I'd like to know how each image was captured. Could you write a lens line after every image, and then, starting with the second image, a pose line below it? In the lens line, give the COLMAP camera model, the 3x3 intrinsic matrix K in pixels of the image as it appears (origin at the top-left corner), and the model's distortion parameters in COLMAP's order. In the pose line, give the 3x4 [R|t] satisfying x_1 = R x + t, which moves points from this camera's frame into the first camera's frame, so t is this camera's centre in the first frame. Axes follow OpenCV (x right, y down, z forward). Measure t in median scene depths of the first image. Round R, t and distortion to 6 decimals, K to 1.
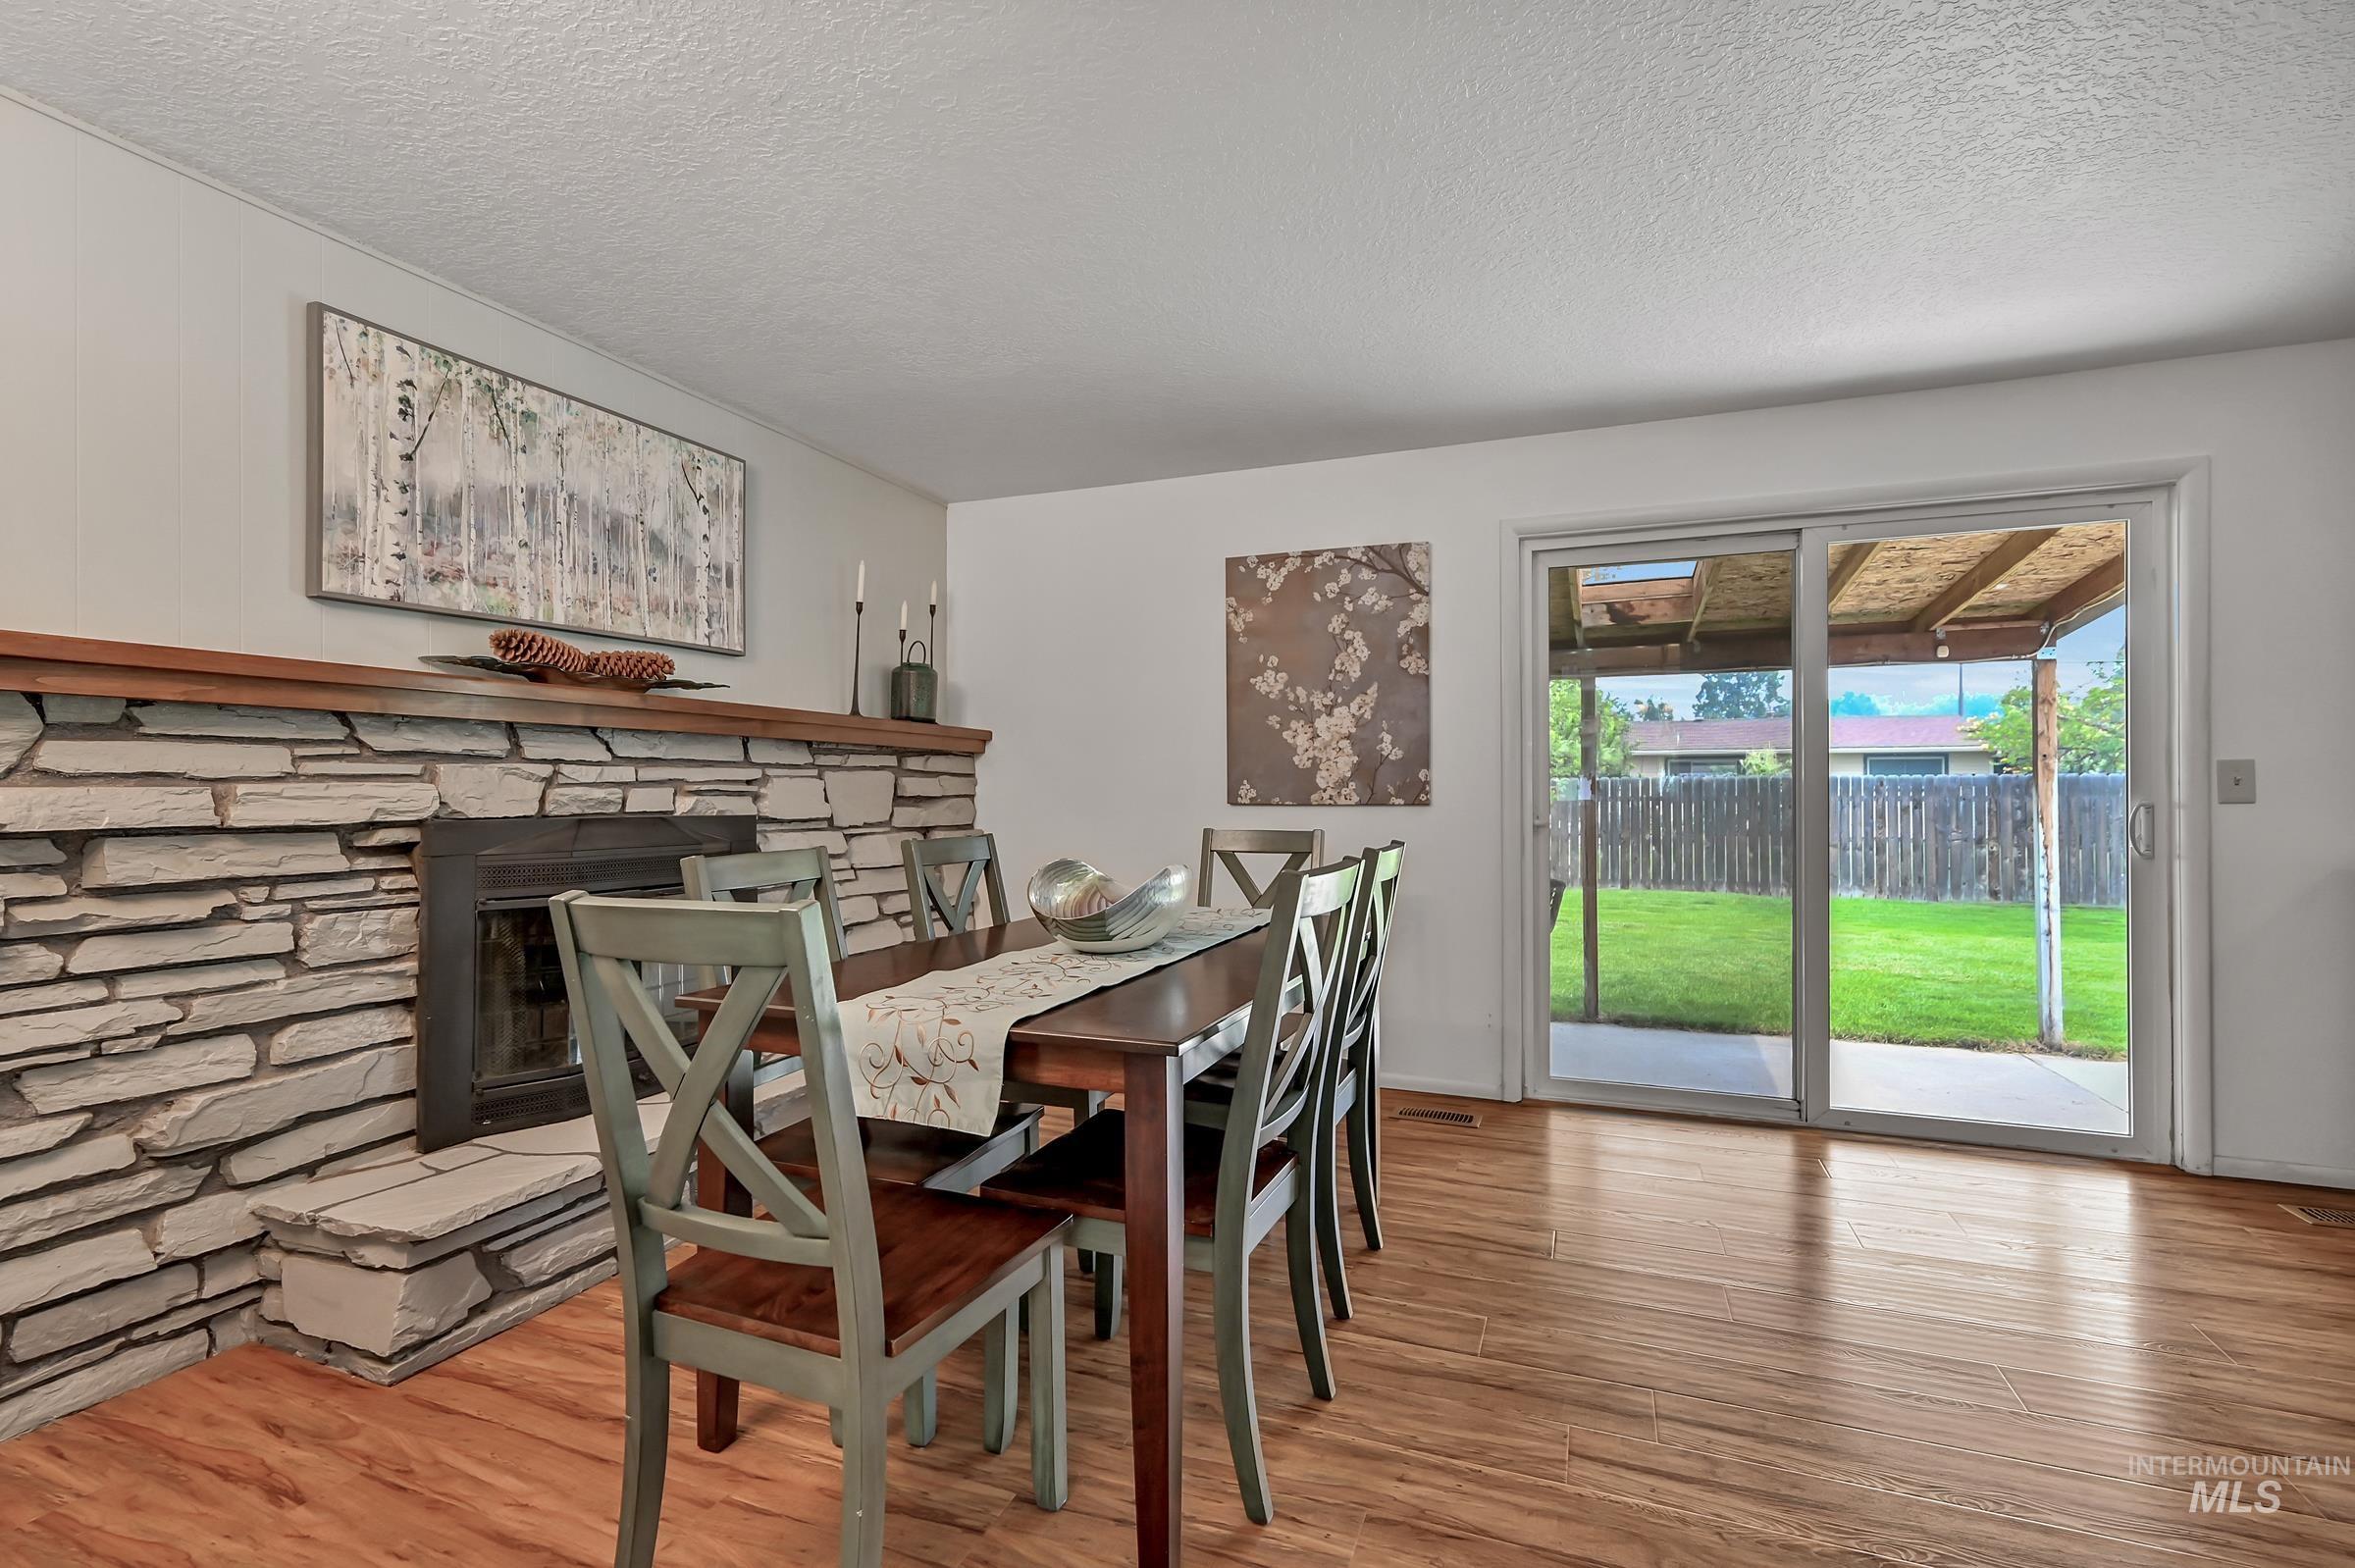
lens RADIAL K [[1071.8, 0, 1170.4], [0, 1071.8, 778.6], [0, 0, 1]] dist [0.001599, 0.000213]
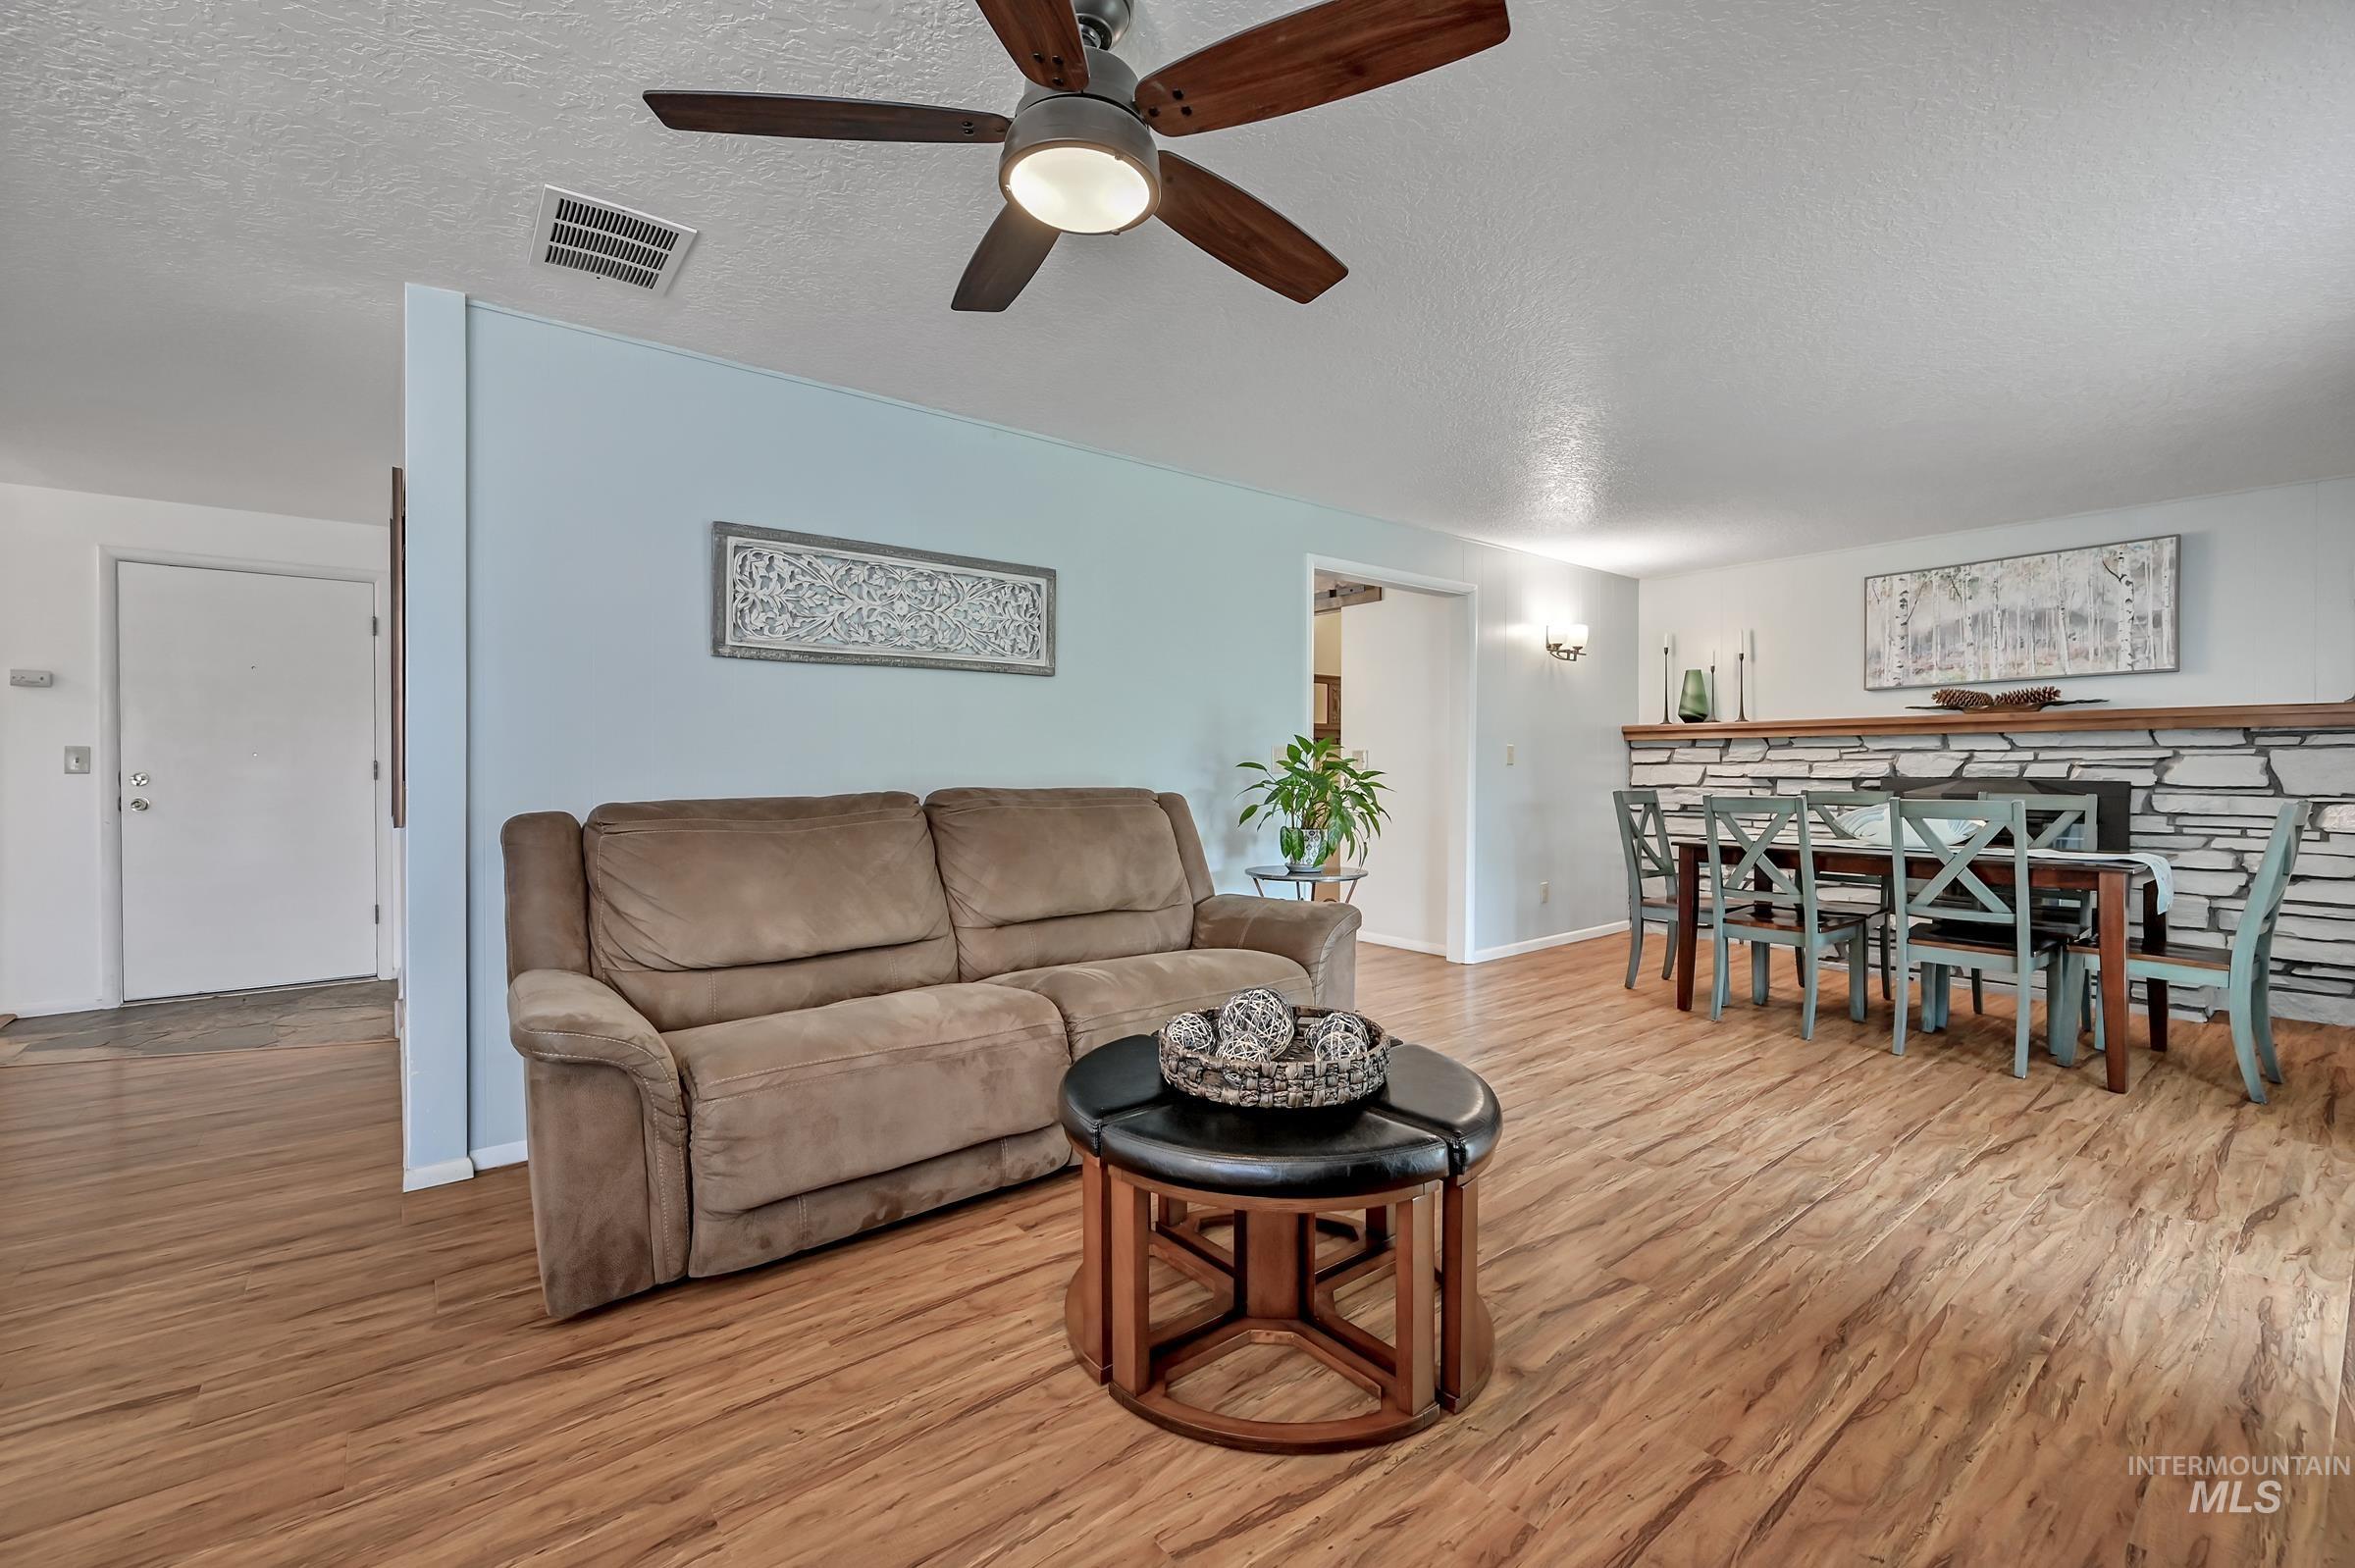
lens RADIAL K [[964.9, 0, 1174.2], [0, 964.9, 771.6], [0, 0, 1]] dist [-0.002016, -0.000070]
pose [[-0.501798, 0.004894, -0.864971, 1.707404], [0.008906, 0.999960, 0.000491, 0.009183], [0.864939, -0.007457, -0.501822, 0.594445]]
